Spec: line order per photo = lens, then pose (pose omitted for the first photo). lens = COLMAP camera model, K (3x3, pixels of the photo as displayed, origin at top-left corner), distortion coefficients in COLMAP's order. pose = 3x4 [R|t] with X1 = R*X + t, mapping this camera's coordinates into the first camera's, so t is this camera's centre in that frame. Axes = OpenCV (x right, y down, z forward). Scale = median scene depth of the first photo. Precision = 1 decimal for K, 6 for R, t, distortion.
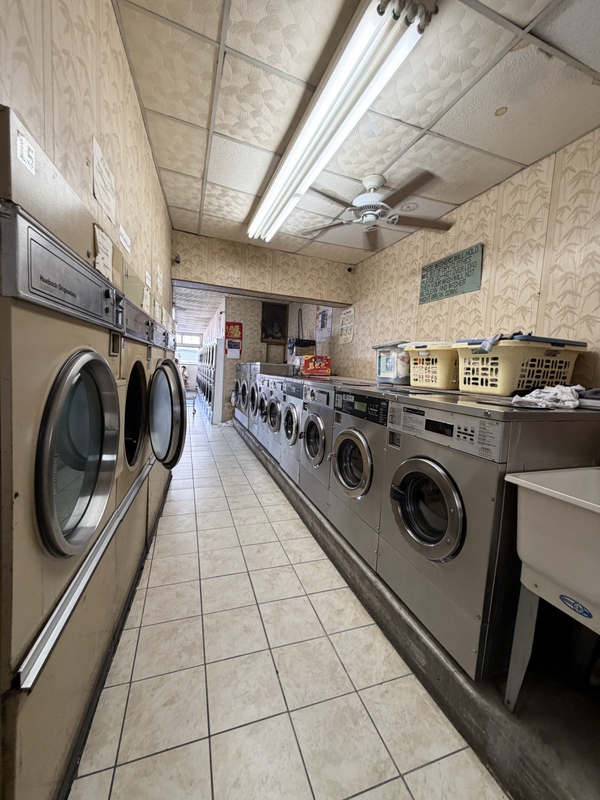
lens RADIAL K [[318.0, 0, 299.0], [0, 318.0, 398.4], [0, 0, 1]] dist [0.000946, -0.000172]
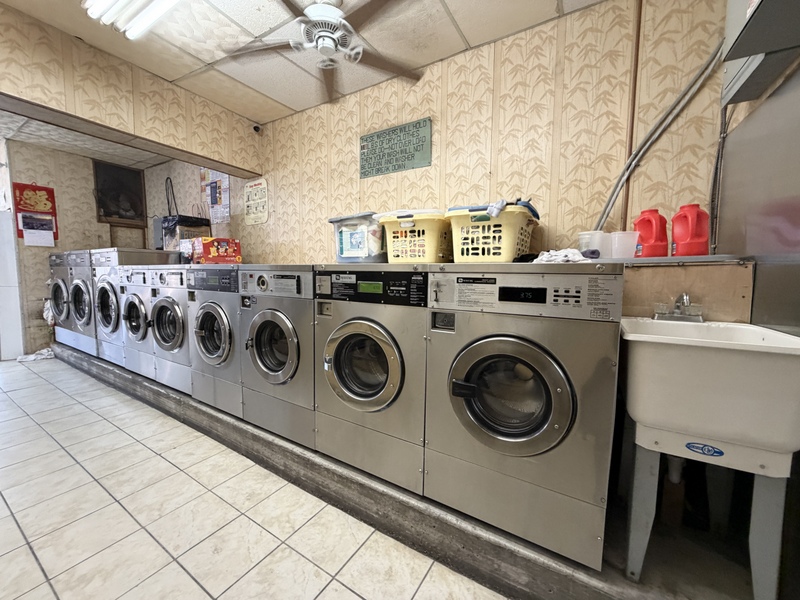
lens RADIAL K [[318.0, 0, 397.6], [0, 318.0, 301.5], [0, 0, 1]] dist [0.000946, -0.000172]
pose [[0.779970, -0.097355, 0.618198, -0.177936], [0.085772, 0.995134, 0.048499, 0.023044], [-0.619912, 0.015196, 0.784525, 0.313505]]
